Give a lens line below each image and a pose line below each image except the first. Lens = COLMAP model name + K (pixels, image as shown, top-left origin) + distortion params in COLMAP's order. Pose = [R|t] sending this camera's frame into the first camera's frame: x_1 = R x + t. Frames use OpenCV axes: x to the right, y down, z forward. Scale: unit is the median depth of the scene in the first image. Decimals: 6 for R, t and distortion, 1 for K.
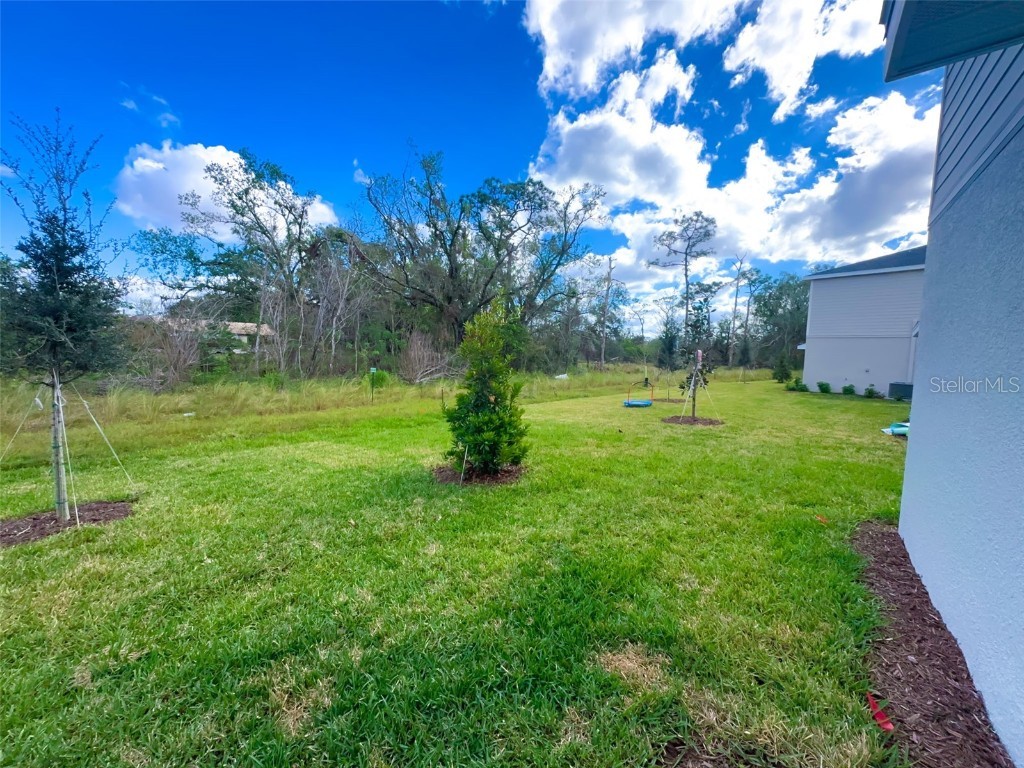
lens RADIAL K [[406.6, 0, 511.0], [0, 406.6, 383.9], [0, 0, 1]] dist [-0.002676, -0.000089]
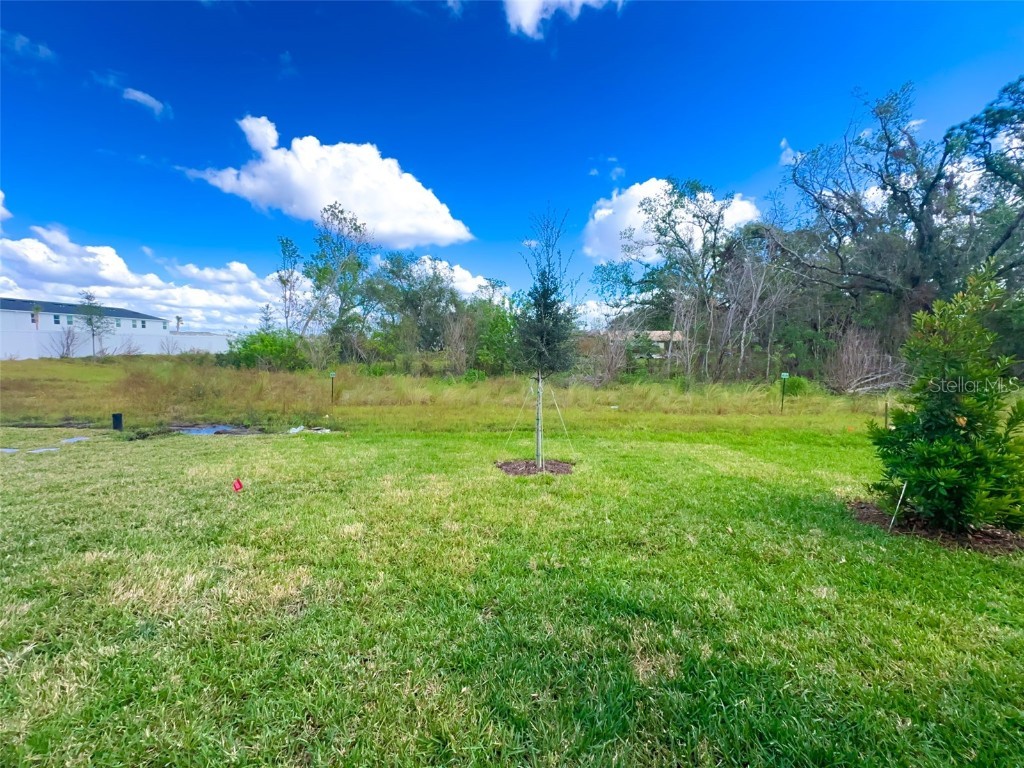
lens RADIAL K [[406.6, 0, 511.0], [0, 406.6, 383.9], [0, 0, 1]] dist [-0.002676, -0.000089]
pose [[0.592772, 0.041939, -0.804278, 0.011327], [-0.049857, 0.998639, 0.015328, 0.000167], [0.803826, 0.031013, 0.594056, -0.002599]]
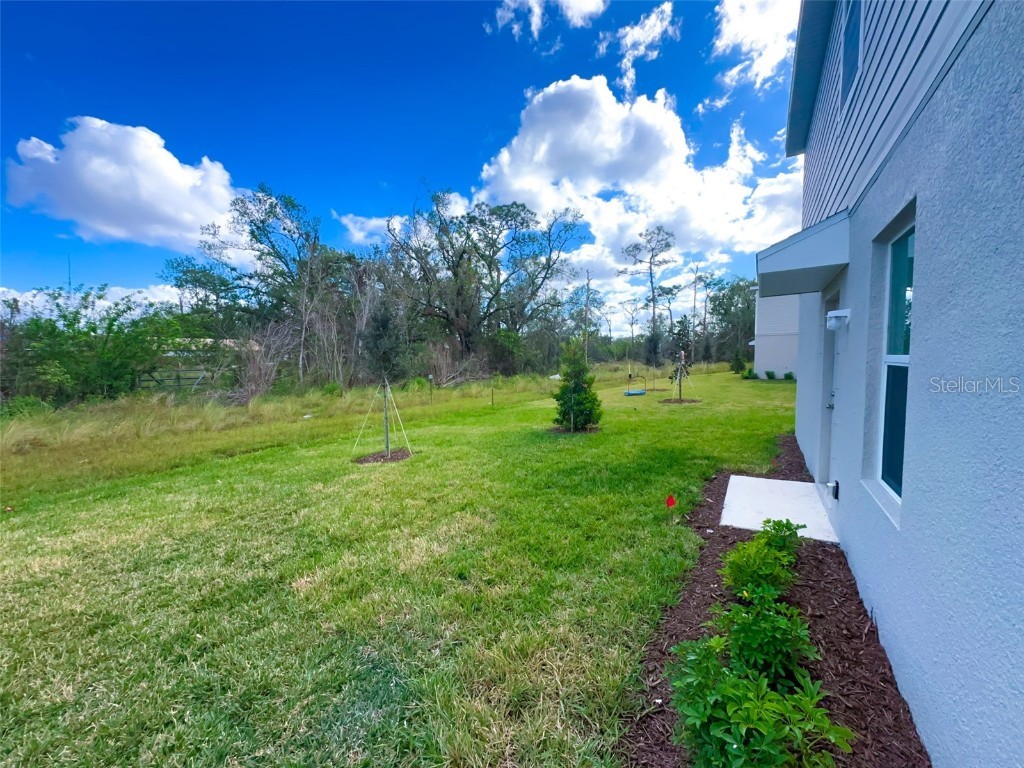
lens RADIAL K [[406.6, 0, 511.0], [0, 406.6, 383.9], [0, 0, 1]] dist [-0.002676, -0.000089]
pose [[0.995727, -0.047632, 0.079111, -0.115188], [0.048354, 0.998804, -0.007236, 0.005668], [-0.078672, 0.011030, 0.996840, -0.169179]]
